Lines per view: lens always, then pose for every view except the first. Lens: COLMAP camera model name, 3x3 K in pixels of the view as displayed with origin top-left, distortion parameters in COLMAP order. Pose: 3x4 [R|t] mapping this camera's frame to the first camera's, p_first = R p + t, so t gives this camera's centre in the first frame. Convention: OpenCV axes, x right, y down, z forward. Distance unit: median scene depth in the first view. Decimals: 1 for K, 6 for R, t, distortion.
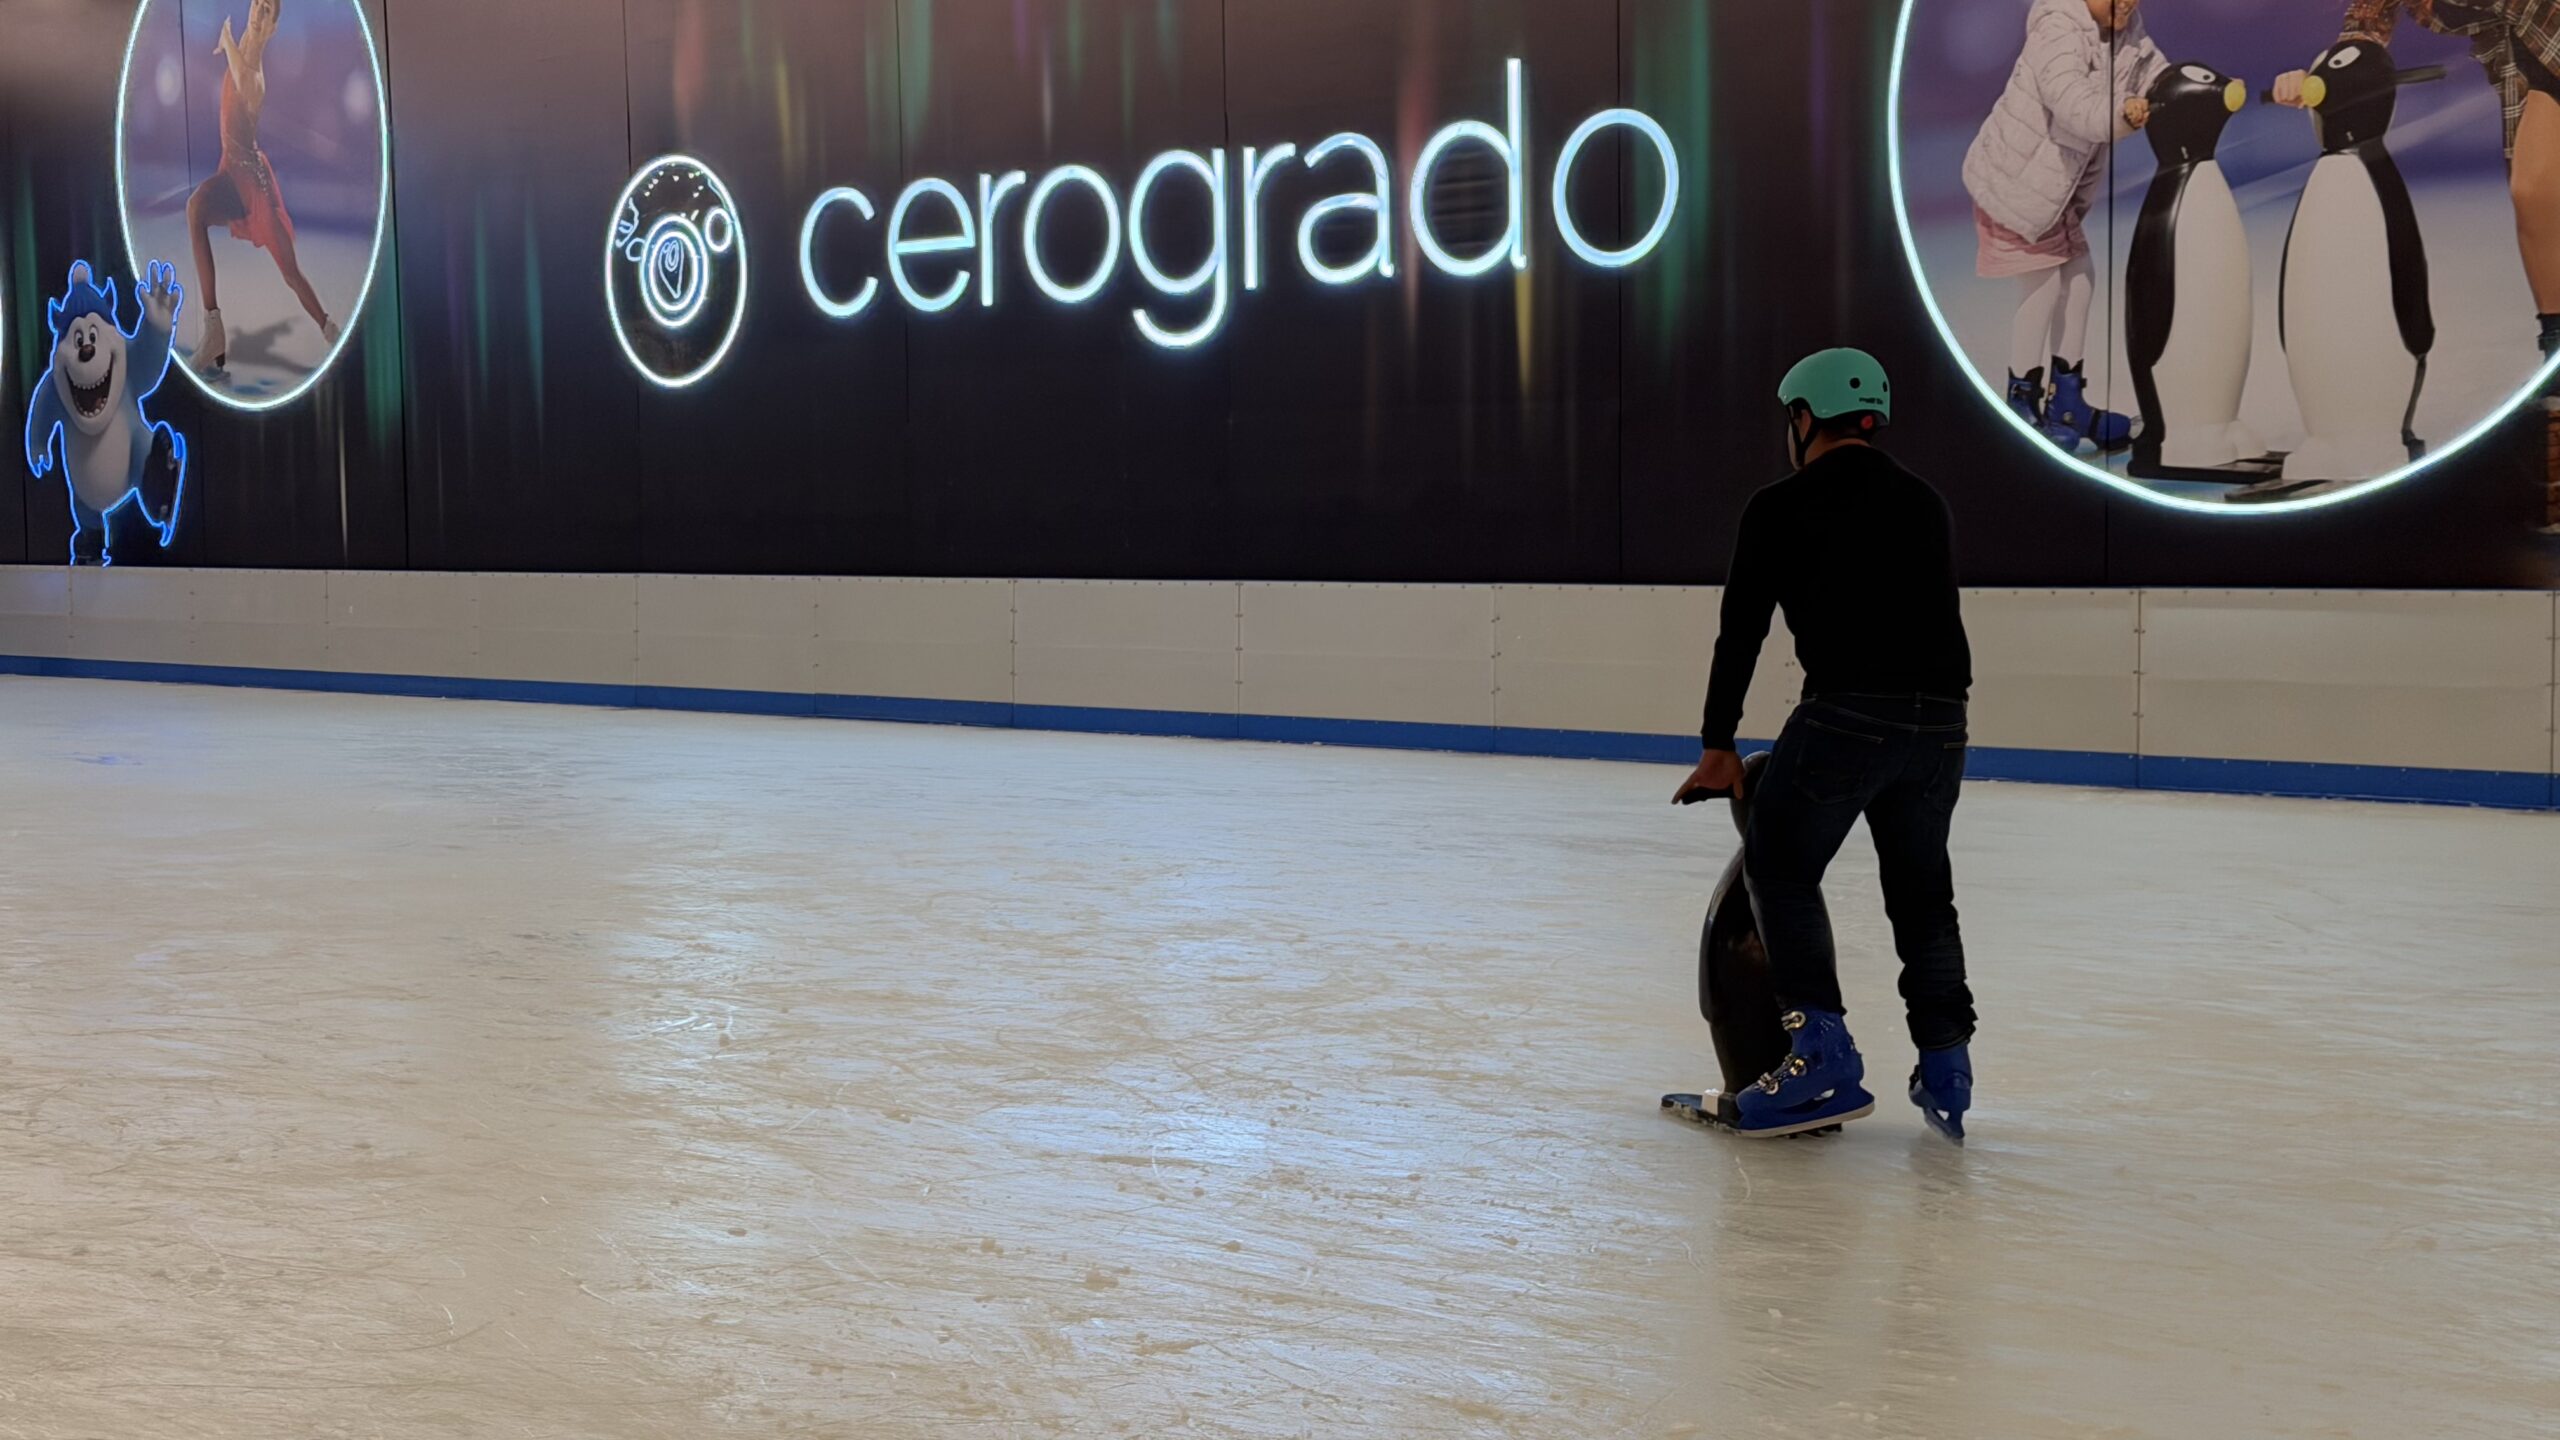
lens RADIAL K [[3547.2, 0, 1245.8], [0, 3547.2, 747.4], [0, 0, 1]] dist [0.113080, 0.000000]
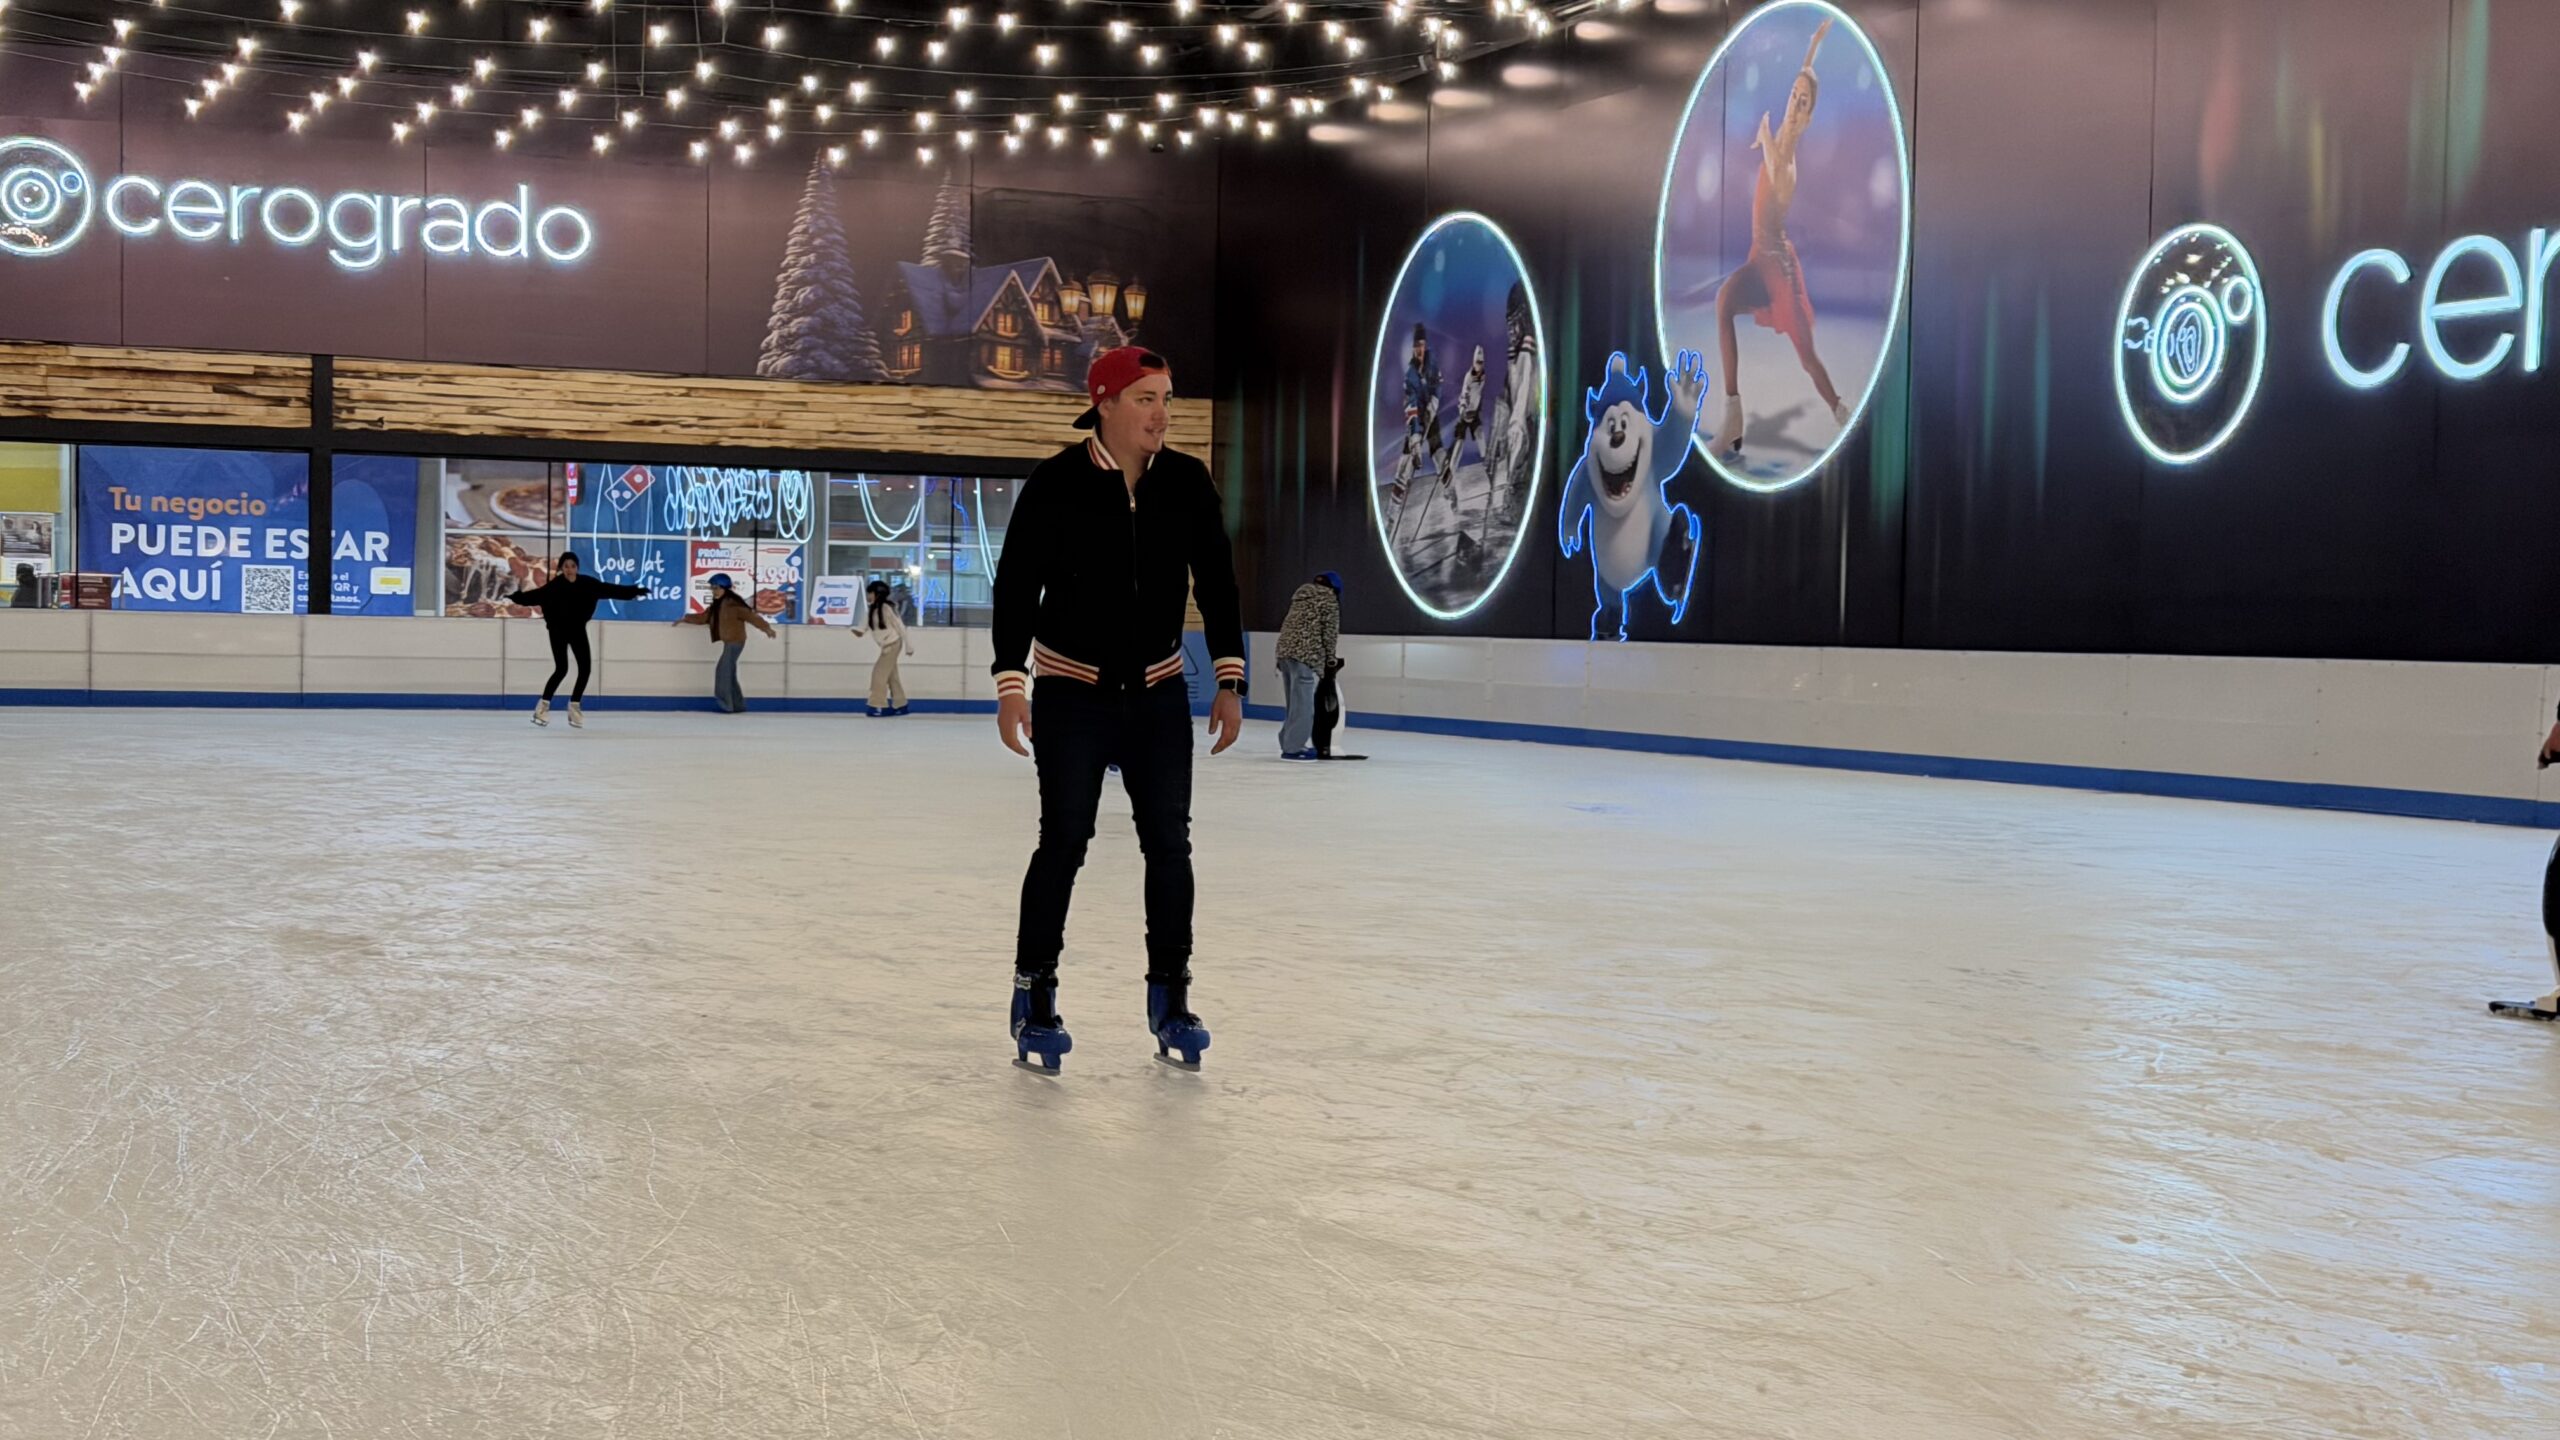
lens RADIAL K [[3547.2, 0, 1301.9], [0, 3547.2, 728.6], [0, 0, 1]] dist [0.113080, 0.000000]
pose [[0.917861, 0.043048, -0.394560, 0.007400], [-0.060231, 0.997695, -0.031263, 0.018073], [0.392305, 0.052460, 0.918338, 0.026082]]
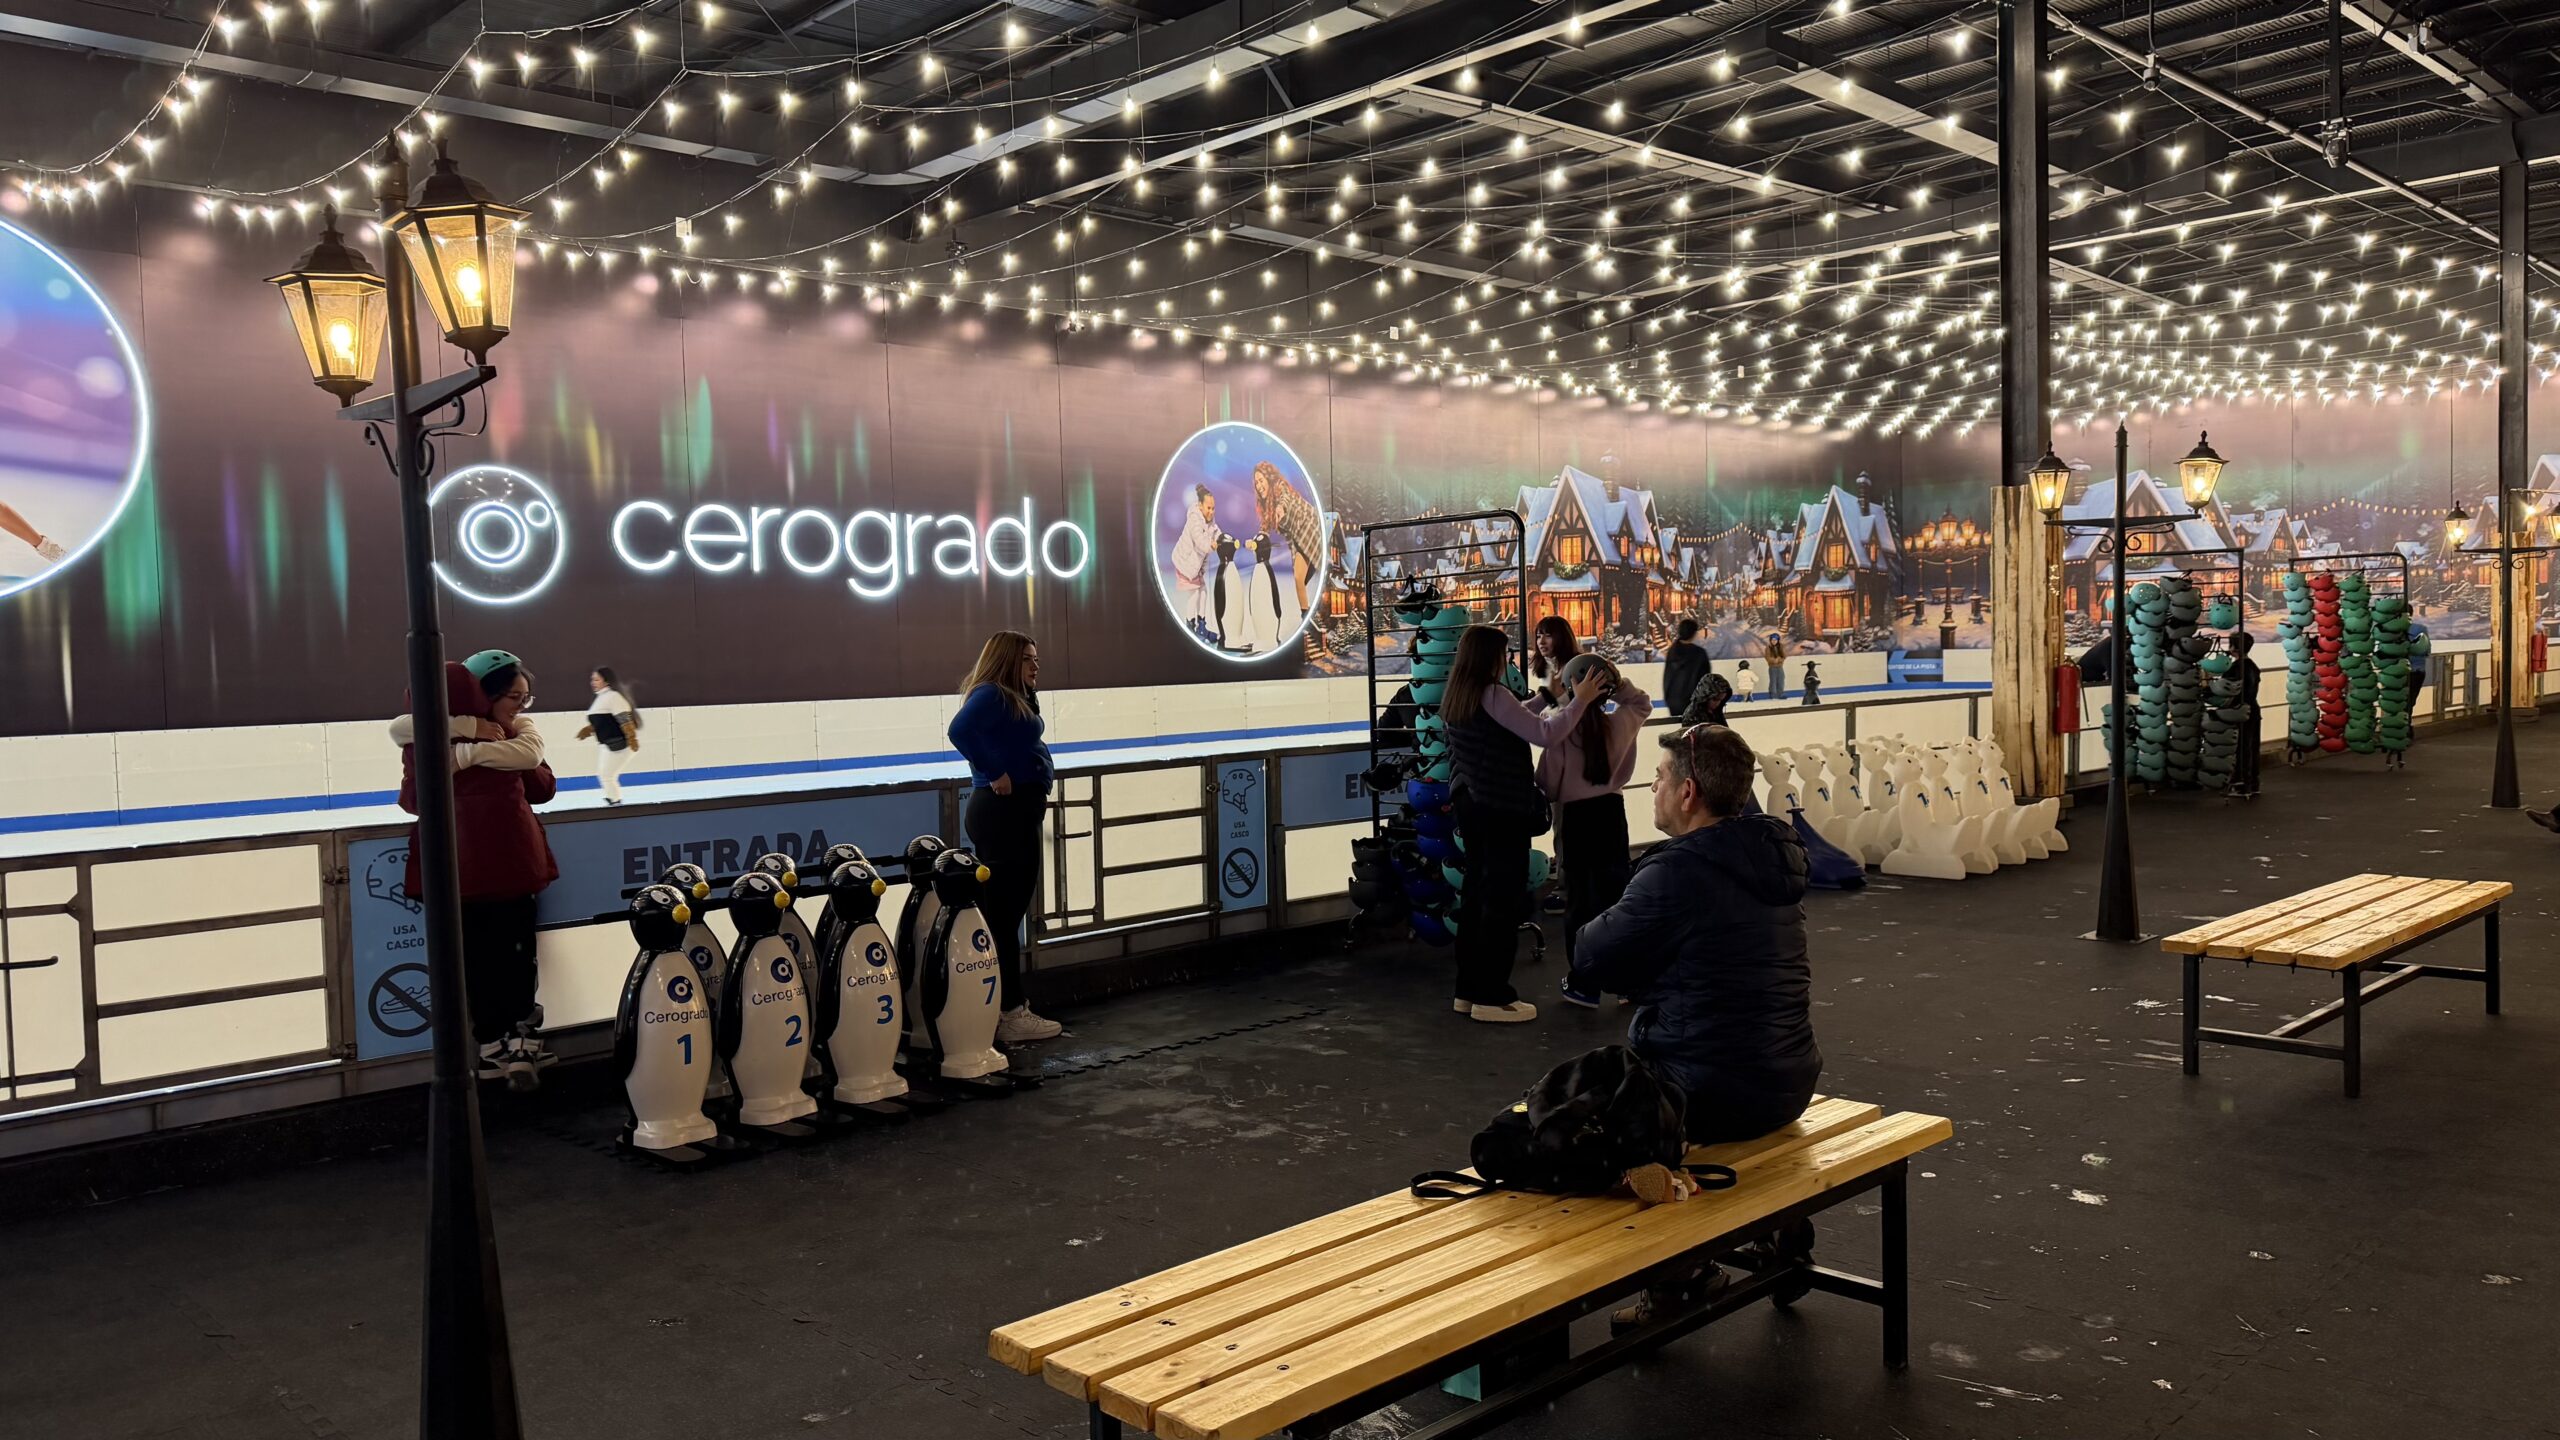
lens RADIAL K [[1795.5, 0, 1302.7], [0, 1795.5, 756.4], [0, 0, 1]] dist [0.077446, -0.102062]
pose [[0.016055, -0.041581, 0.999006, -1.214840], [0.105167, 0.993663, 0.039669, -0.028377], [-0.994325, 0.104426, 0.020326, 0.735410]]
